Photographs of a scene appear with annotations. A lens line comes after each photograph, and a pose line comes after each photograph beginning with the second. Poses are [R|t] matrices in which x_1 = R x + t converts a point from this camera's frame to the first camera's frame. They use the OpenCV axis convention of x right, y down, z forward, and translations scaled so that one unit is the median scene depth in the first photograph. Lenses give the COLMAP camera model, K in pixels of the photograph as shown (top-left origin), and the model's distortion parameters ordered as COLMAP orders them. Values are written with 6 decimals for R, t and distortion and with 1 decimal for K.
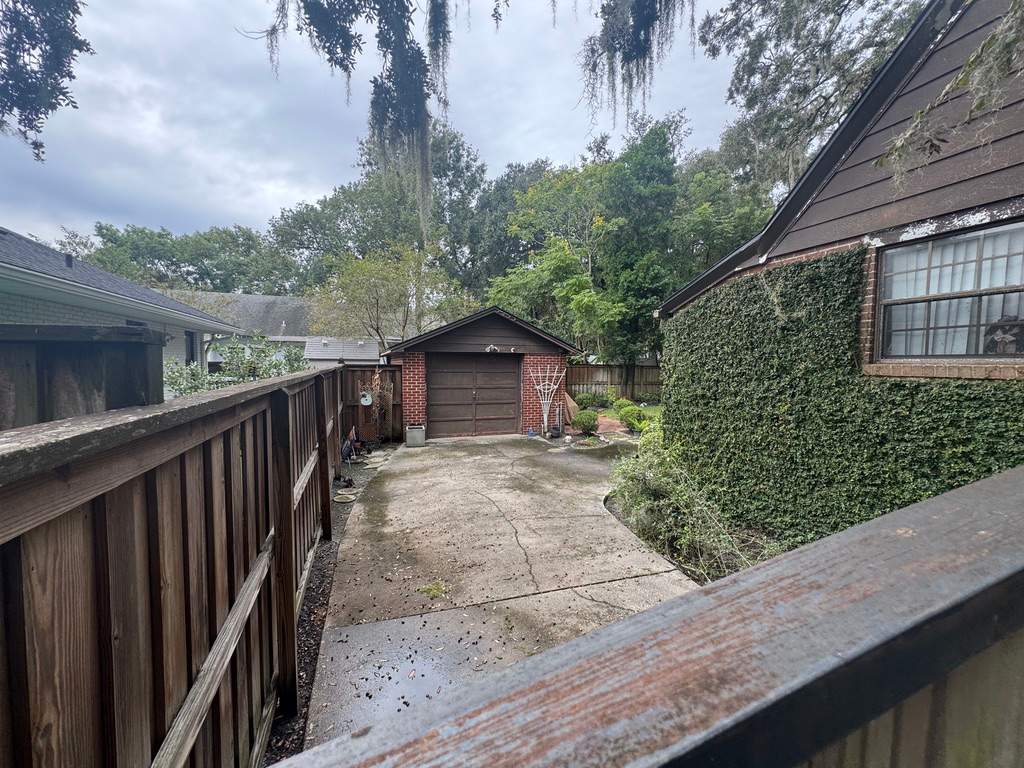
lens RADIAL K [[408.5, 0, 512.0], [0, 408.5, 384.0], [0, 0, 1]] dist [-0.000443, -0.000104]
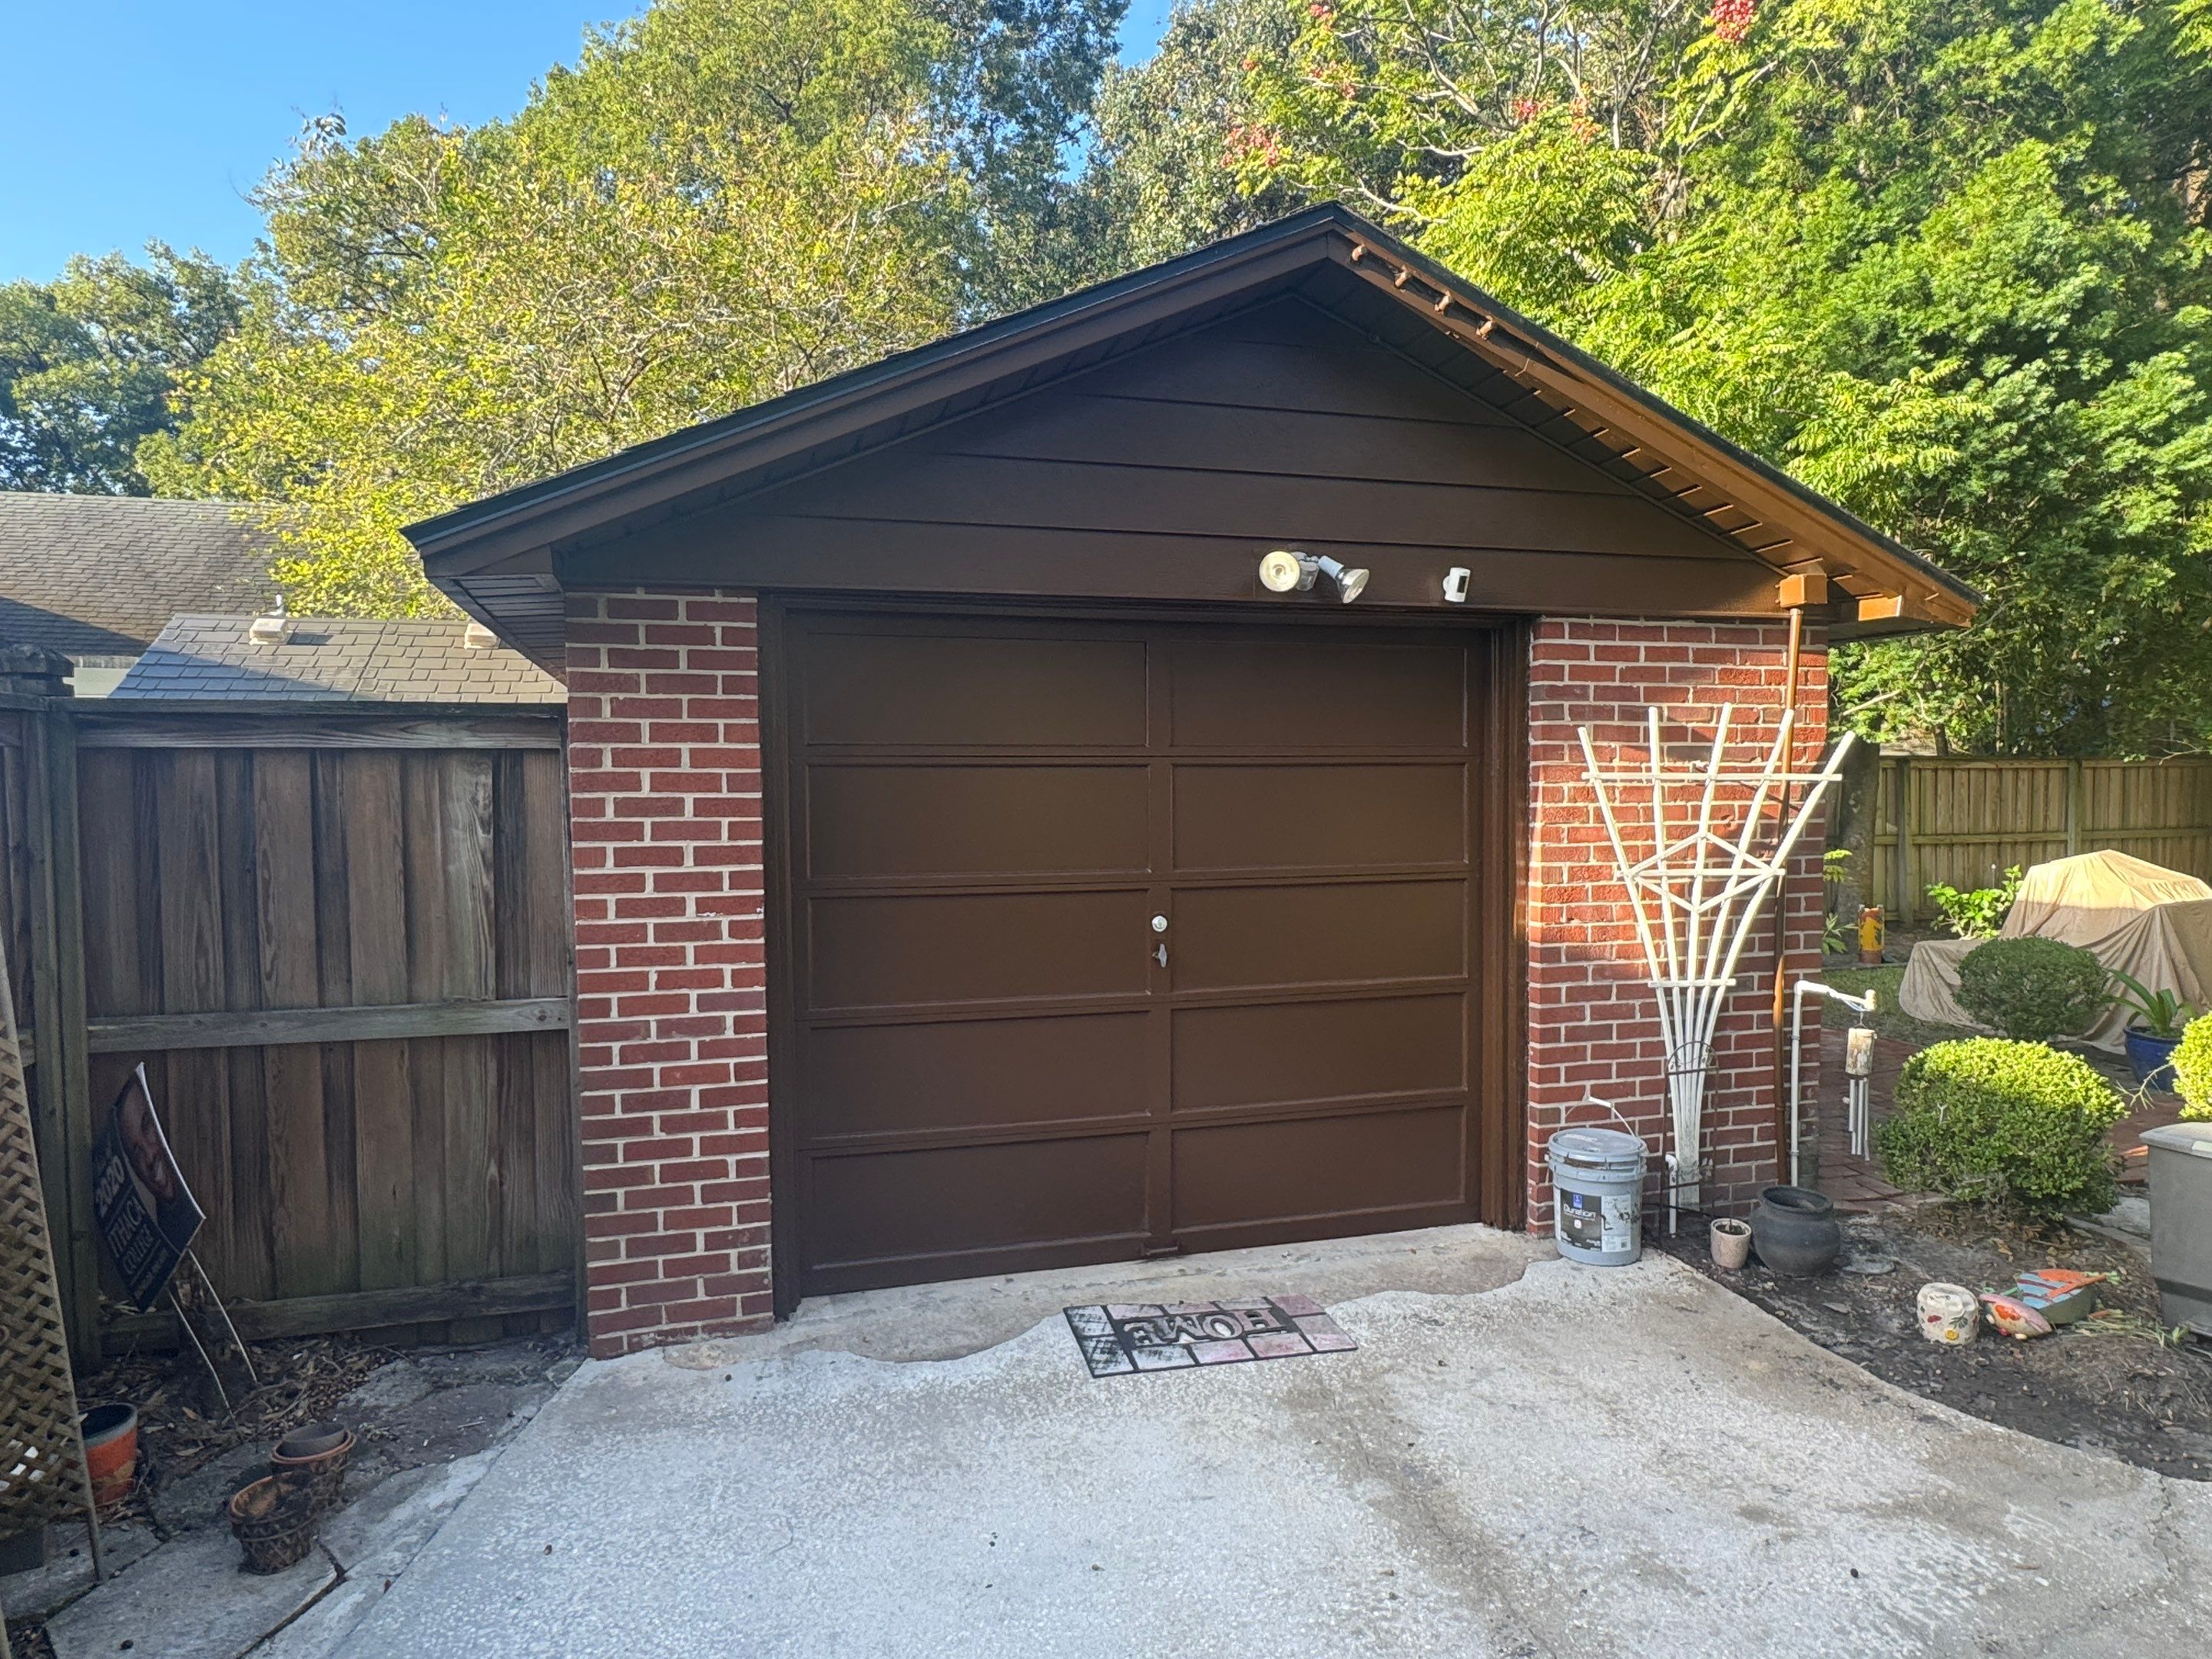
lens RADIAL K [[1318.8, 0, 1106.0], [0, 1318.8, 829.5], [0, 0, 1]] dist [-0.002754, -0.003971]
pose [[0.997458, -0.016156, -0.069402, -0.231944], [0.014959, 0.999731, -0.017731, -0.005652], [0.069670, 0.016648, 0.997431, 1.713799]]
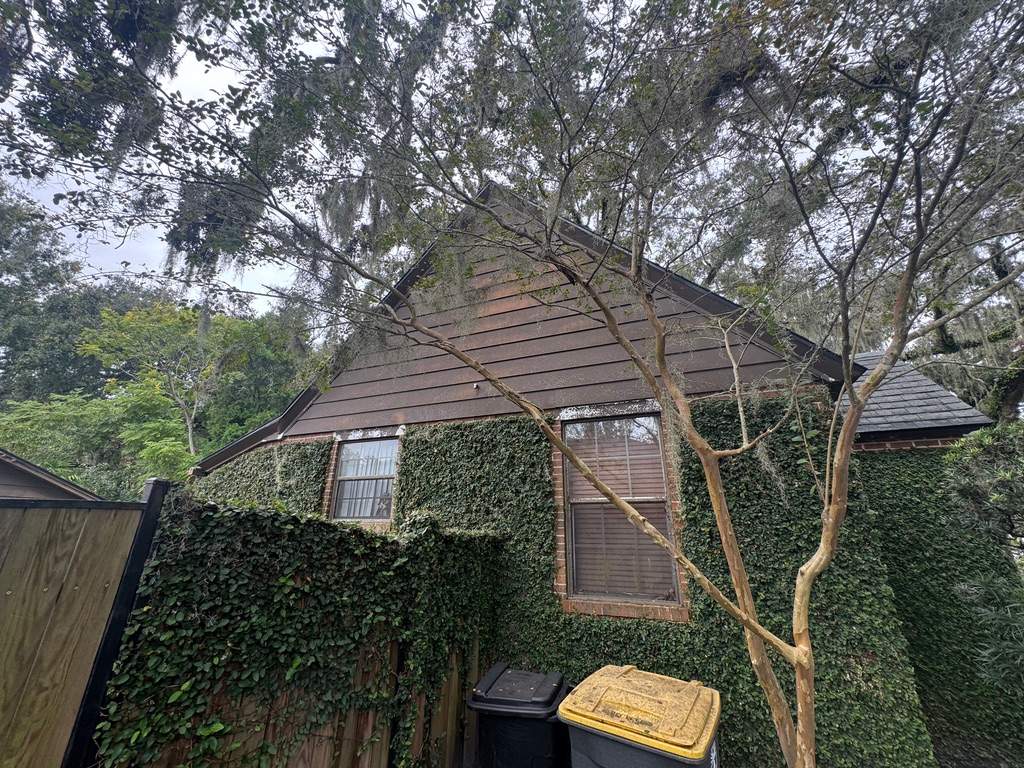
lens RADIAL K [[408.5, 0, 512.0], [0, 408.5, 384.0], [0, 0, 1]] dist [-0.000443, -0.000104]
pose [[0.683918, 0.253376, 0.684147, 0.170101], [0.031645, 0.926569, -0.374792, 0.038879], [-0.728872, 0.277977, 0.625679, -0.326968]]
